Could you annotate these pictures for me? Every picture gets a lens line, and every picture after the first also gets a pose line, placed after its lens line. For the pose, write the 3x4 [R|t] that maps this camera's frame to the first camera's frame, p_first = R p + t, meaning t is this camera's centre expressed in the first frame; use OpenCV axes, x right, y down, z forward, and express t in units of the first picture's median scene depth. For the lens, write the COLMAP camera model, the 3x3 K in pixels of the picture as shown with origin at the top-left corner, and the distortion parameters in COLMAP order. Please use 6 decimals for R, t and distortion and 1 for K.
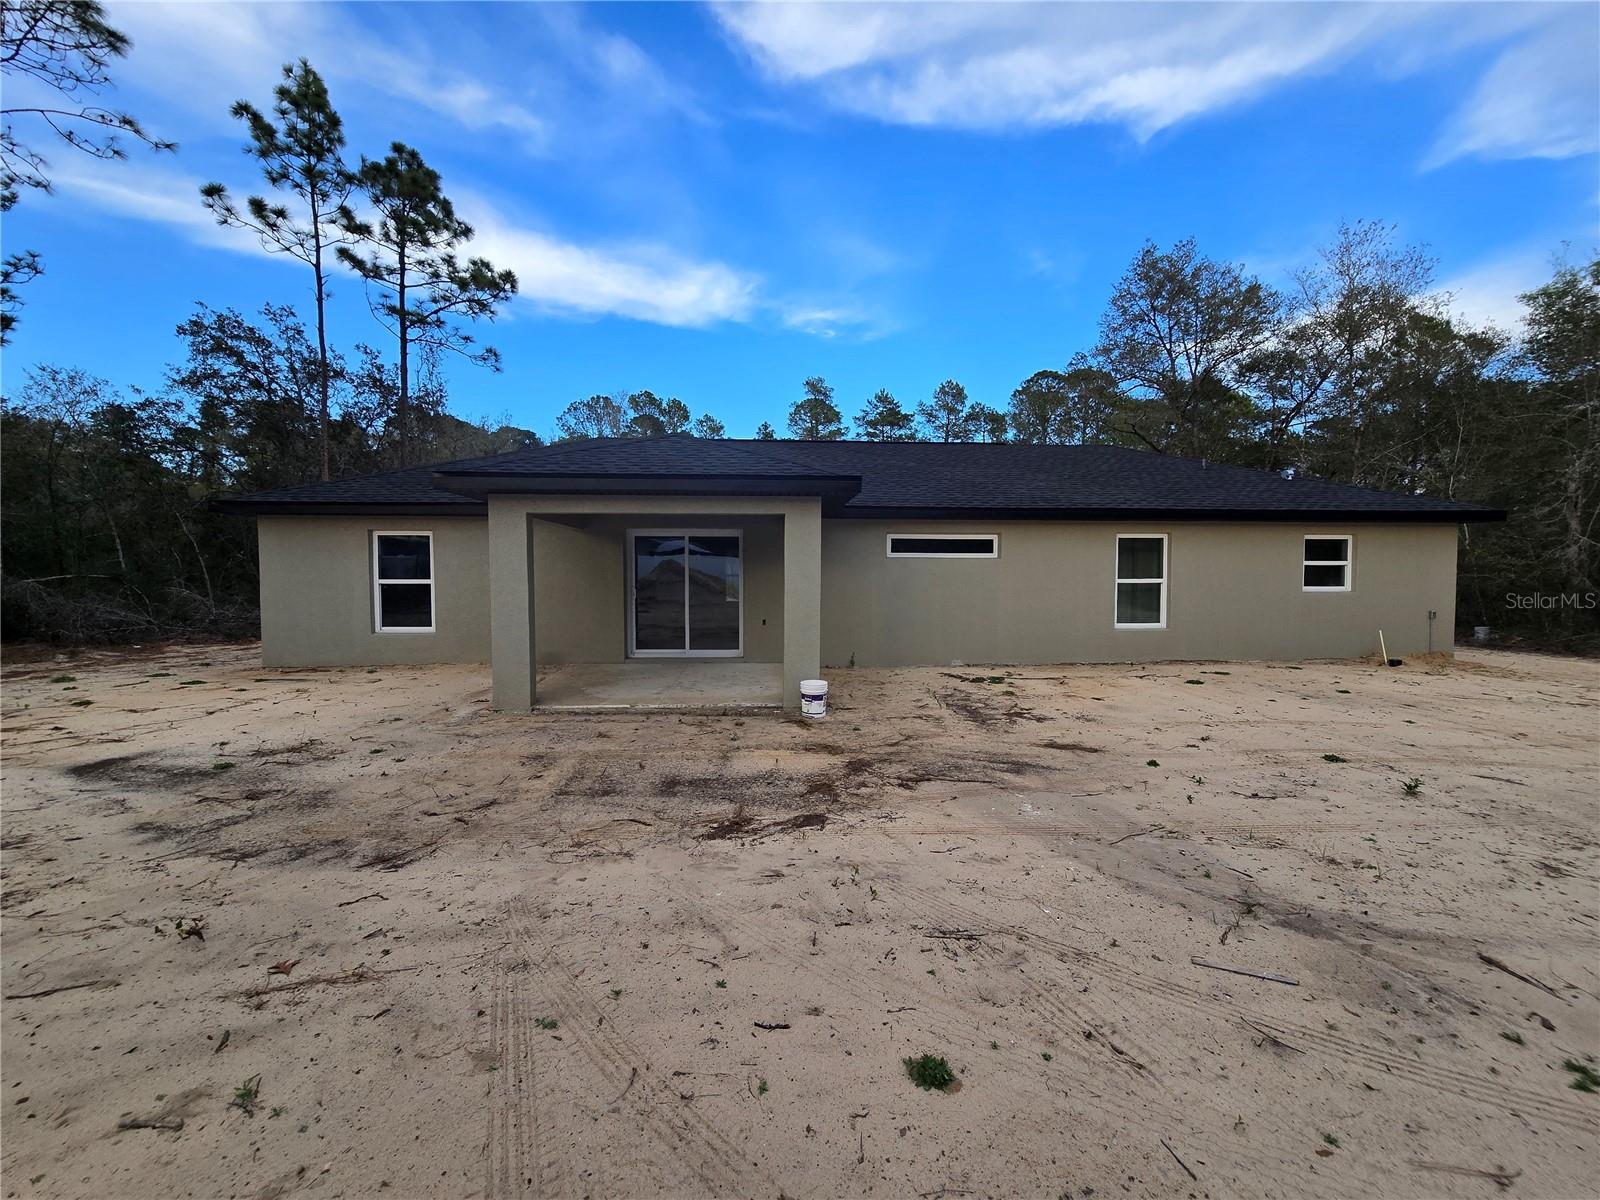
lens RADIAL K [[723.1, 0, 797.4], [0, 723.1, 604.9], [0, 0, 1]] dist [0.002241, 0.000886]
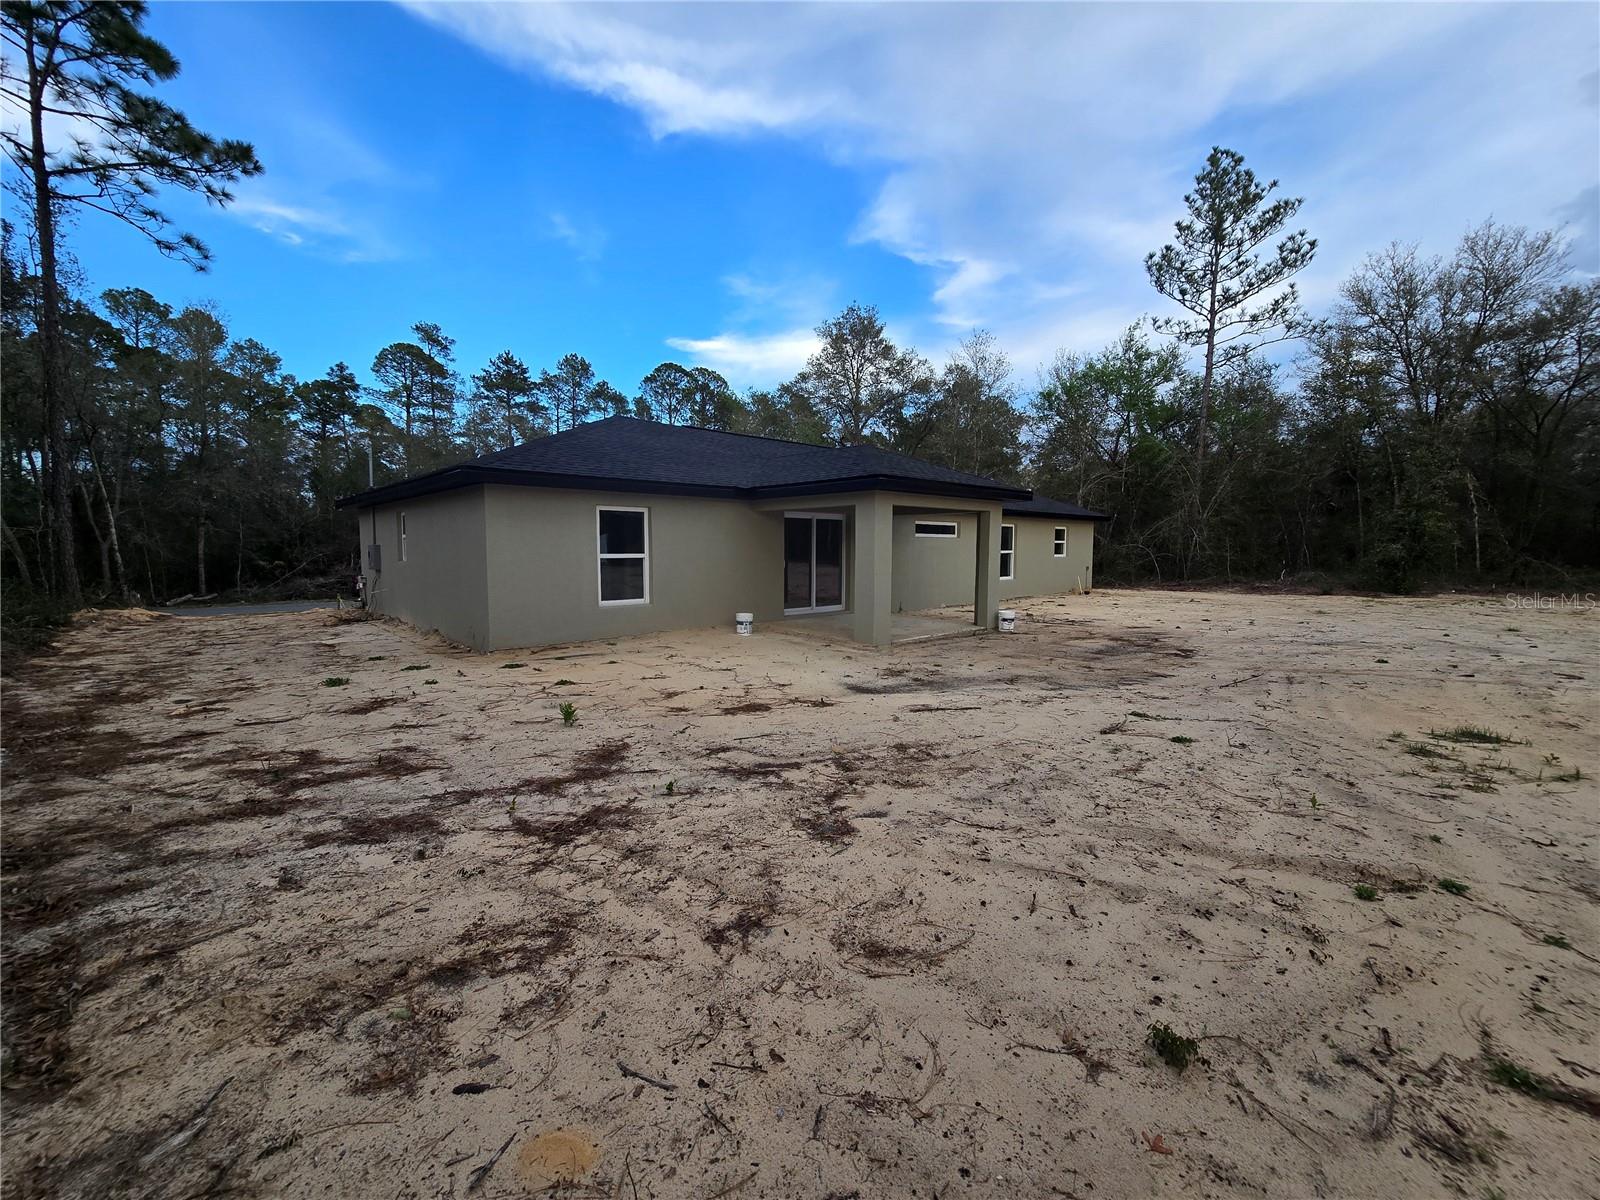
lens RADIAL K [[724.7, 0, 841.9], [0, 724.7, 631.2], [0, 0, 1]] dist [0.024009, 0.000214]
pose [[0.734990, -0.079949, 0.673348, -0.218378], [0.033325, 0.996084, 0.081894, -0.000075], [-0.677258, -0.037752, 0.734776, -0.000867]]
